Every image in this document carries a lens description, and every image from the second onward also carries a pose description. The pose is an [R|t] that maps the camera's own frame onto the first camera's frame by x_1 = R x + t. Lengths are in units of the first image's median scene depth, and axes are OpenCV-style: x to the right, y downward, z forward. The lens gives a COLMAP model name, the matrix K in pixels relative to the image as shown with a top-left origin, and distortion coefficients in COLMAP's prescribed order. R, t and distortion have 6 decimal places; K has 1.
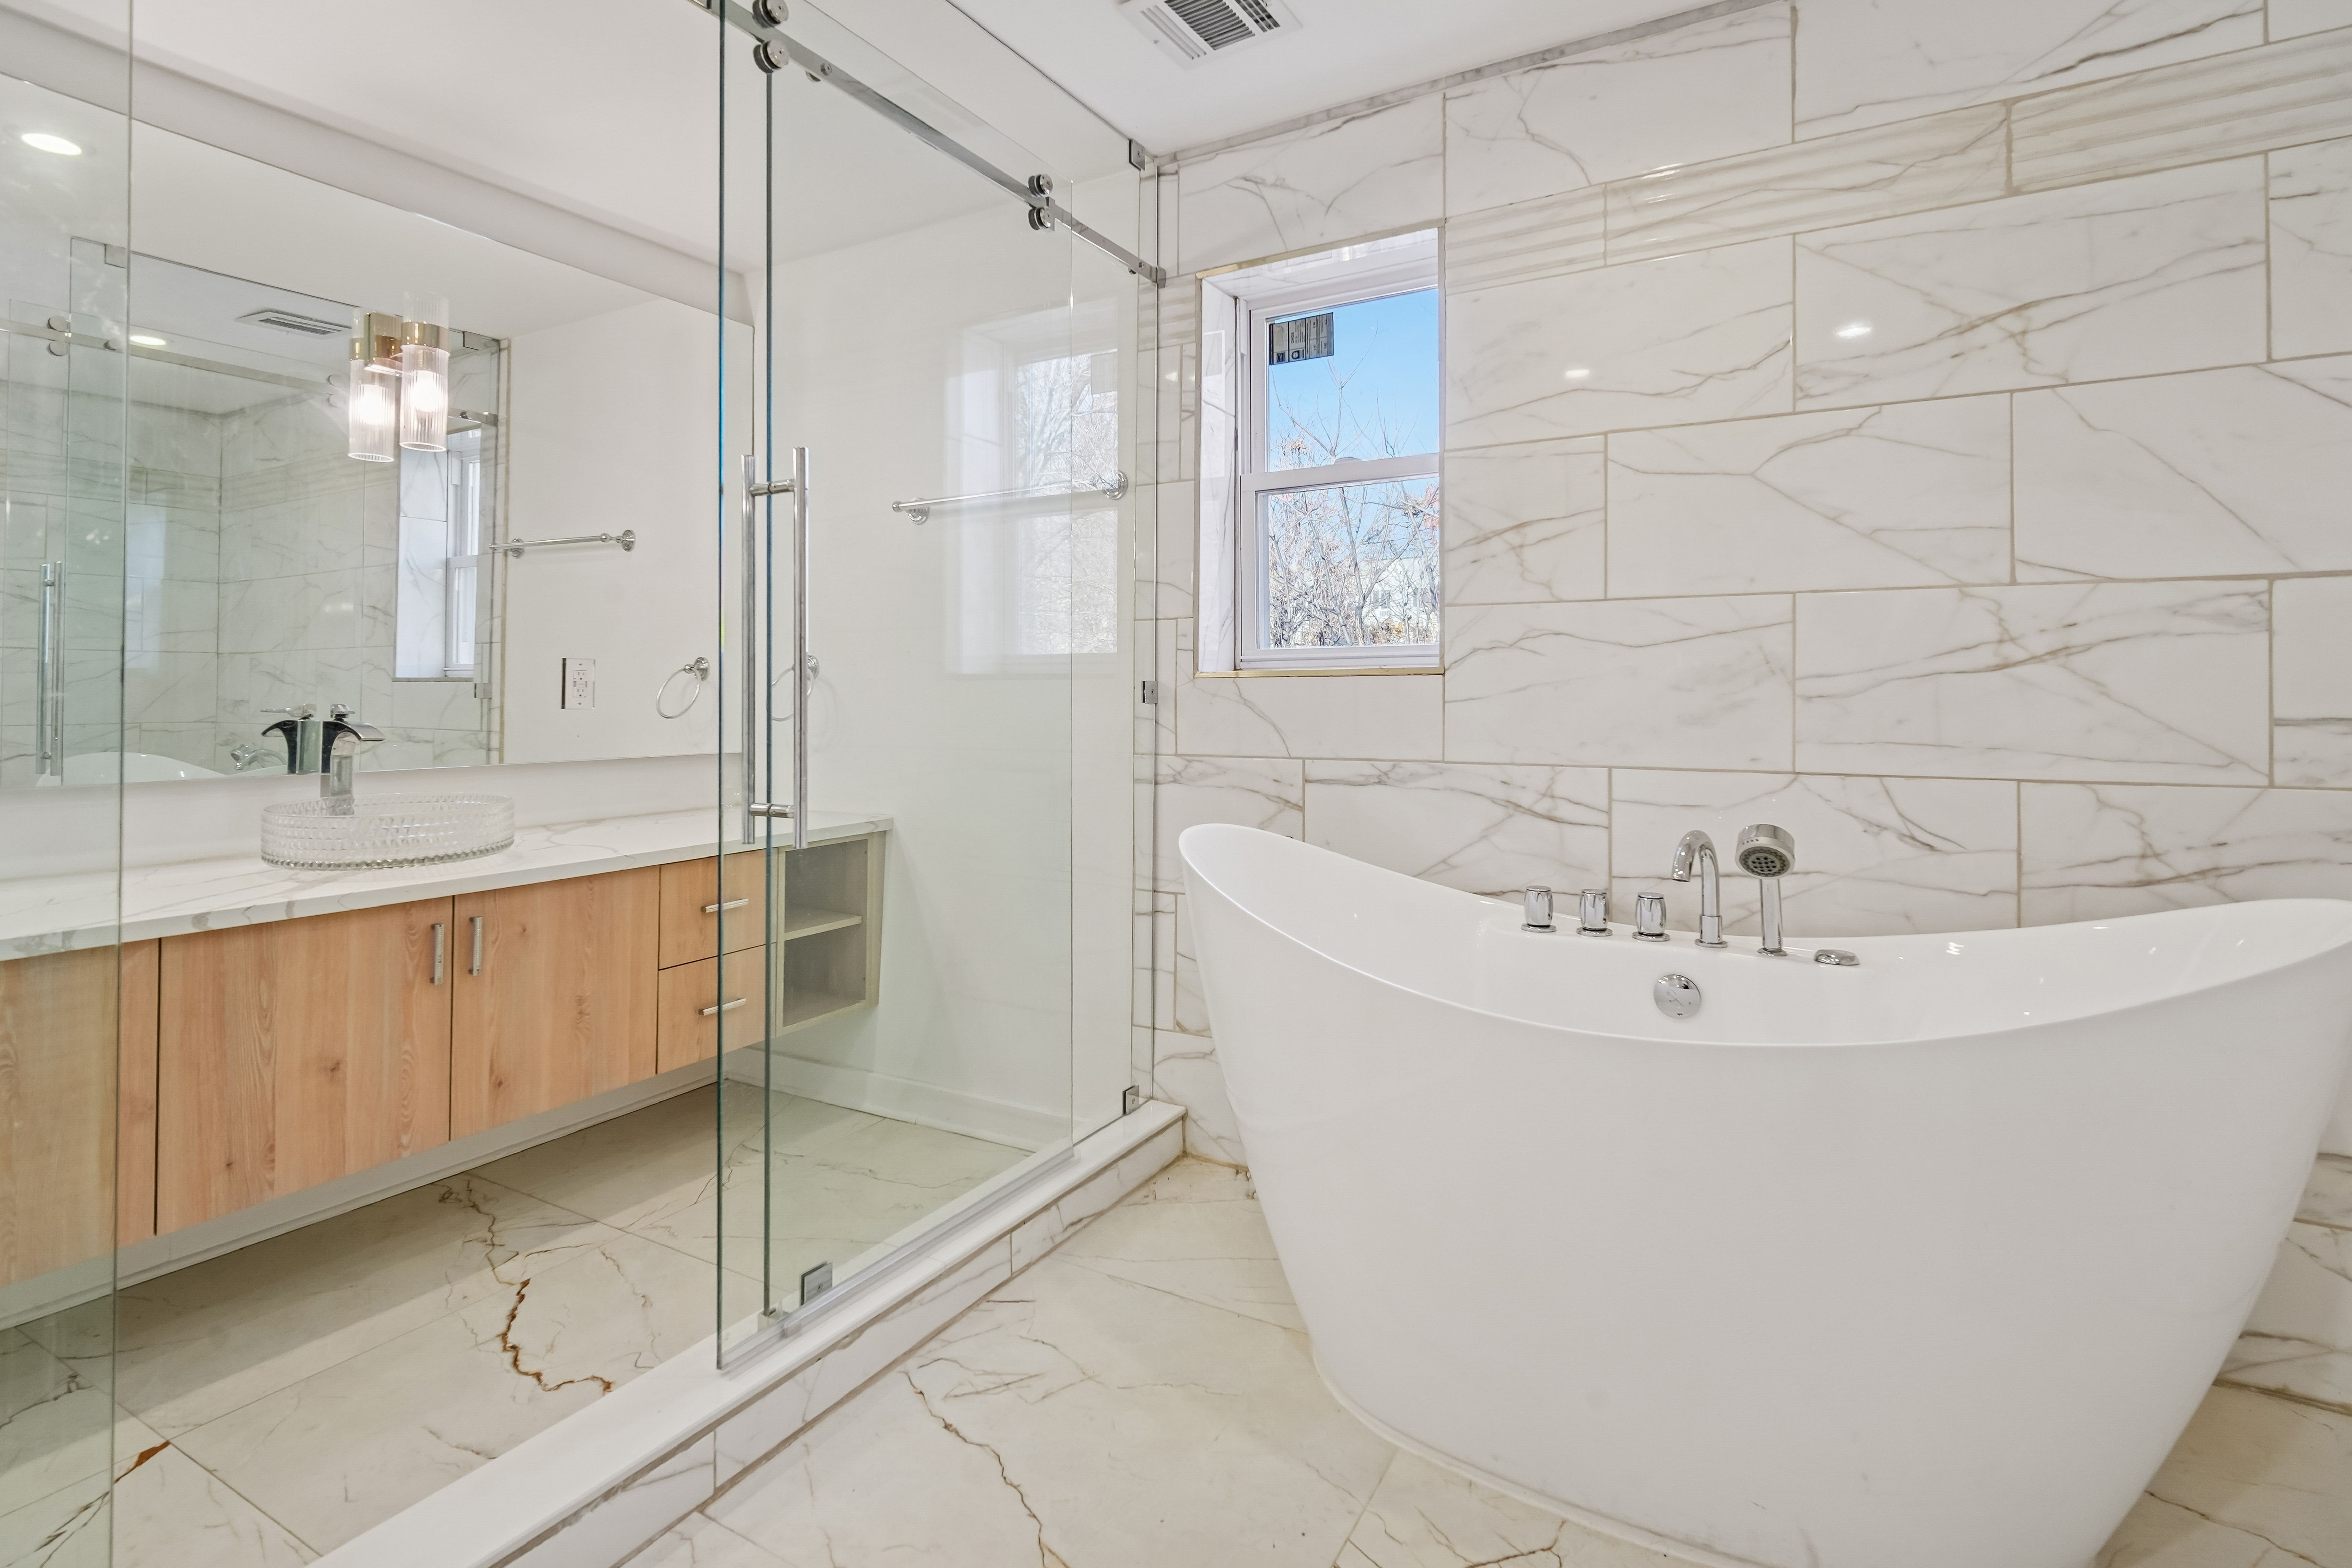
lens RADIAL K [[1111.2, 0, 1204.8], [0, 1111.2, 686.1], [0, 0, 1]] dist [-0.000536, -0.005090]
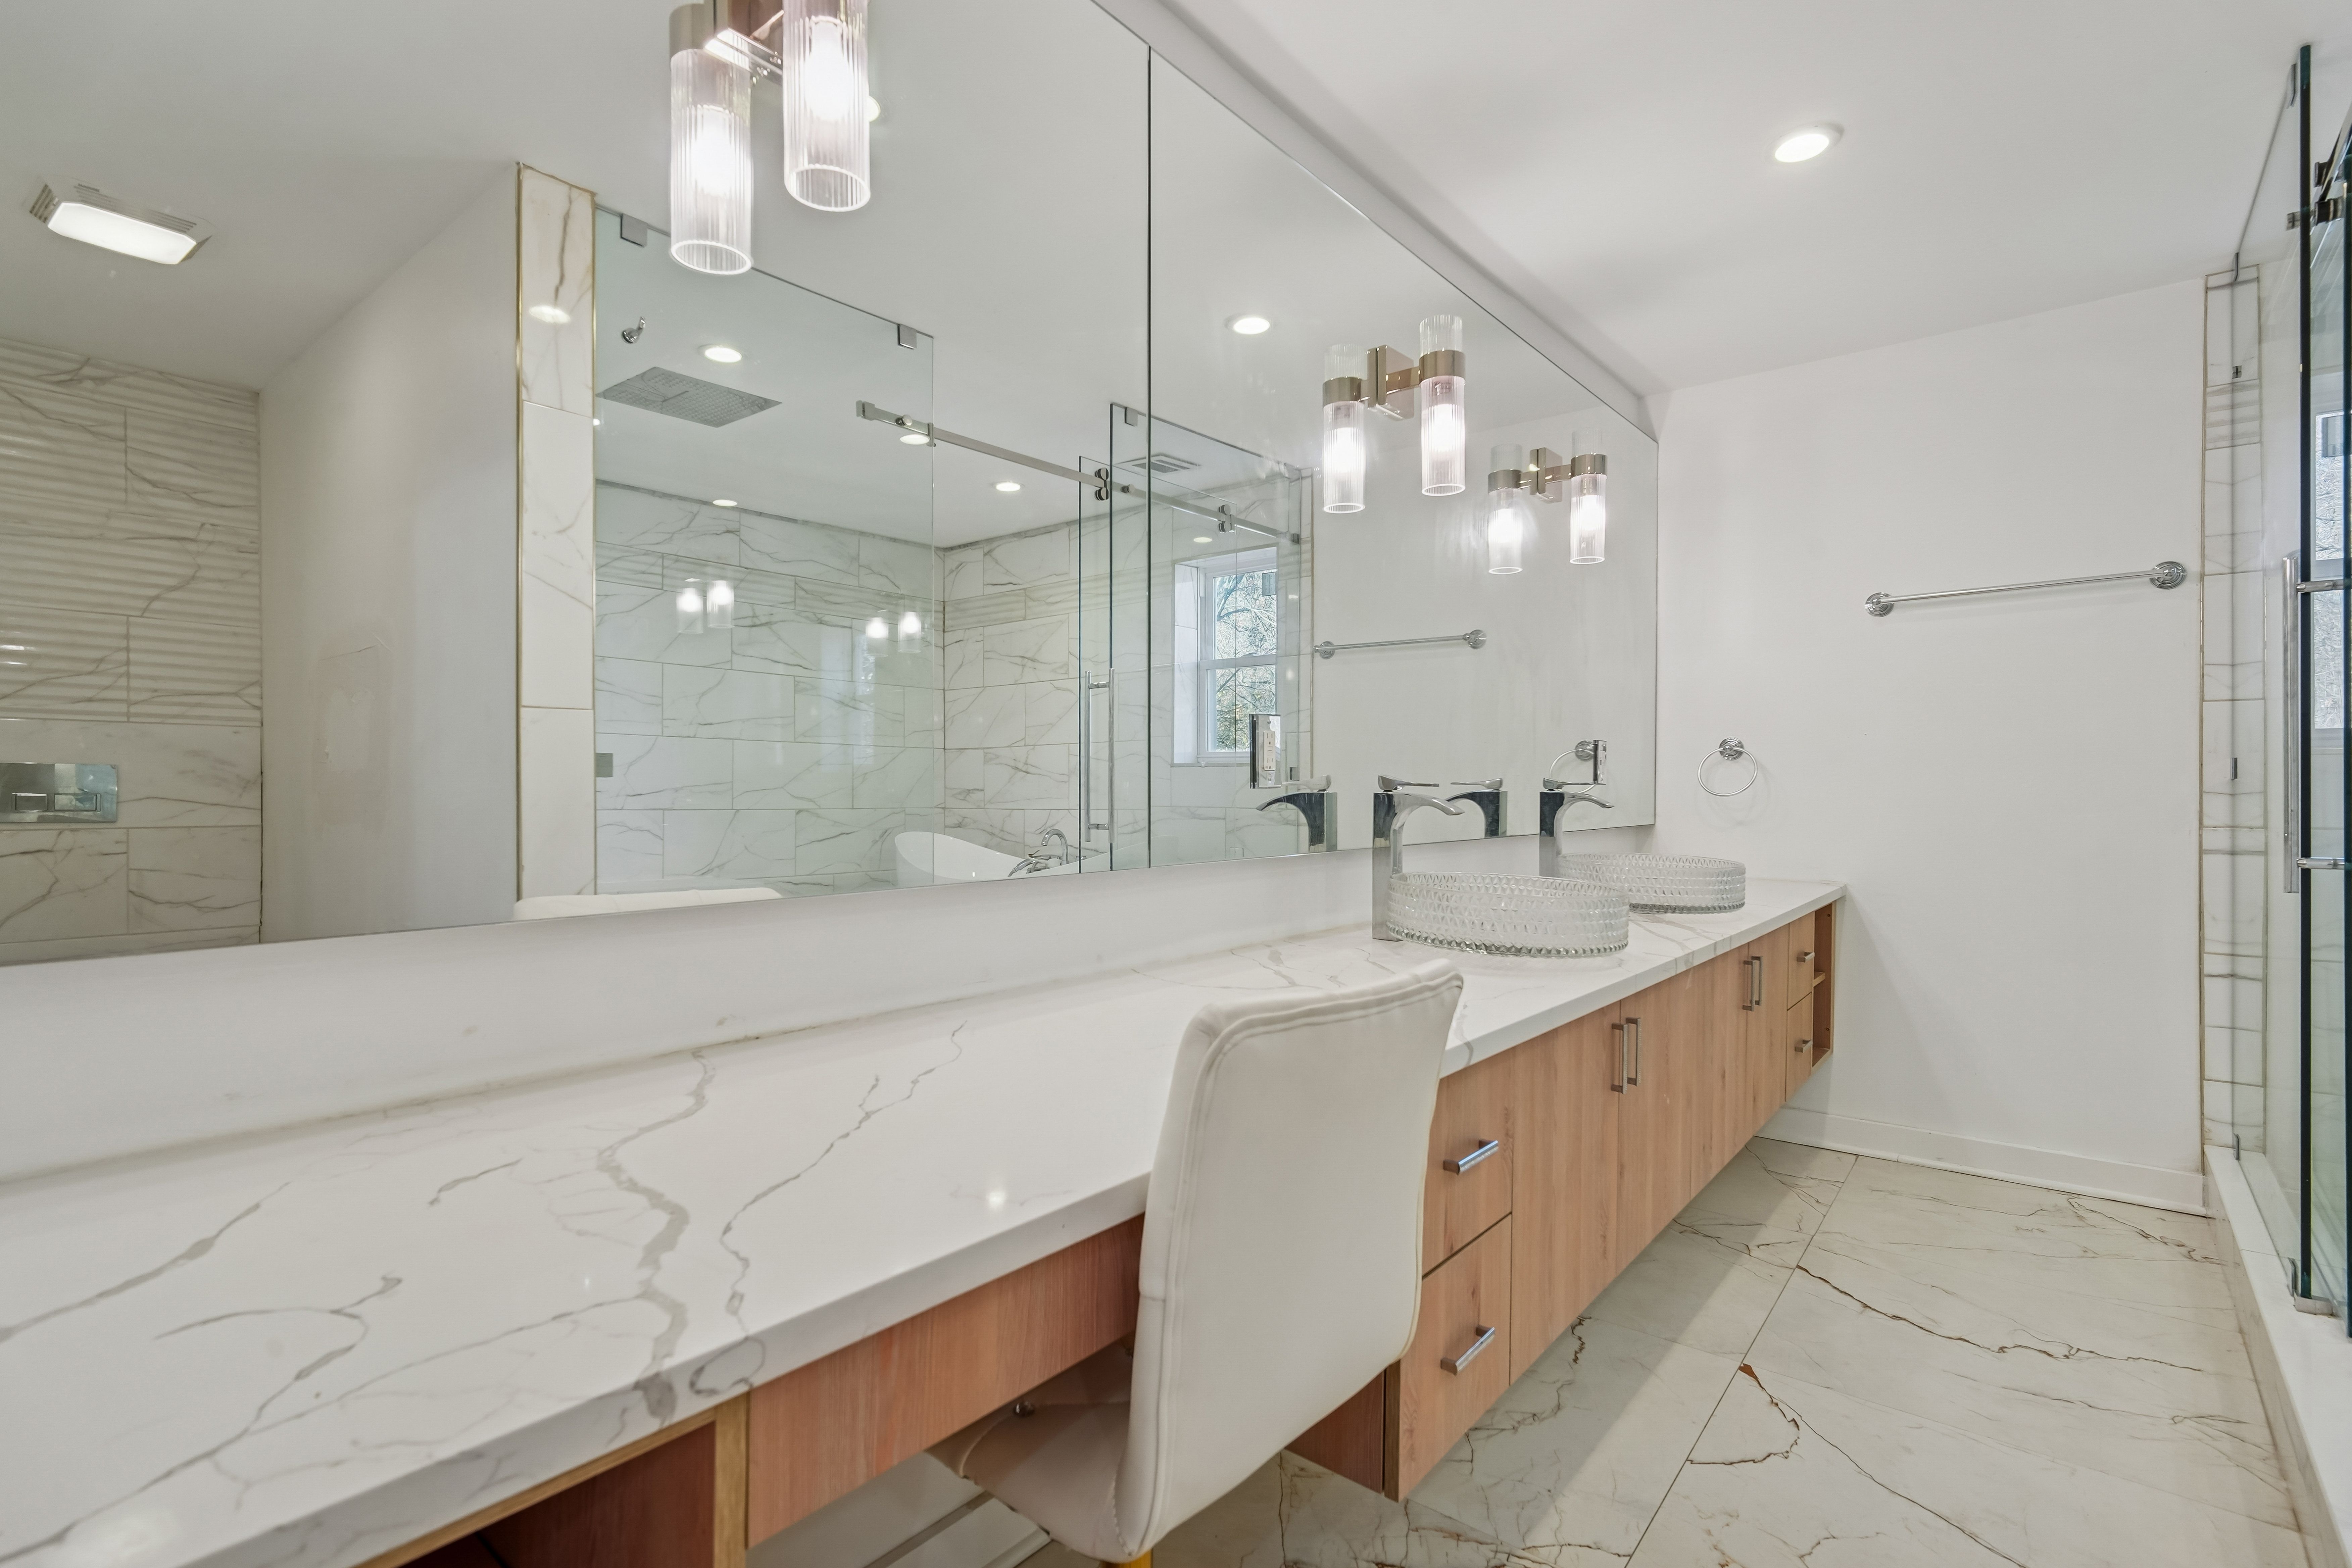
lens RADIAL K [[1111.2, 0, 1170.9], [0, 1111.2, 773.5], [0, 0, 1]] dist [-0.000536, -0.005090]
pose [[0.981133, -0.007875, -0.193171, -0.952956], [0.008551, 0.999960, 0.002665, -0.001174], [0.193143, -0.004266, 0.981161, -0.272100]]
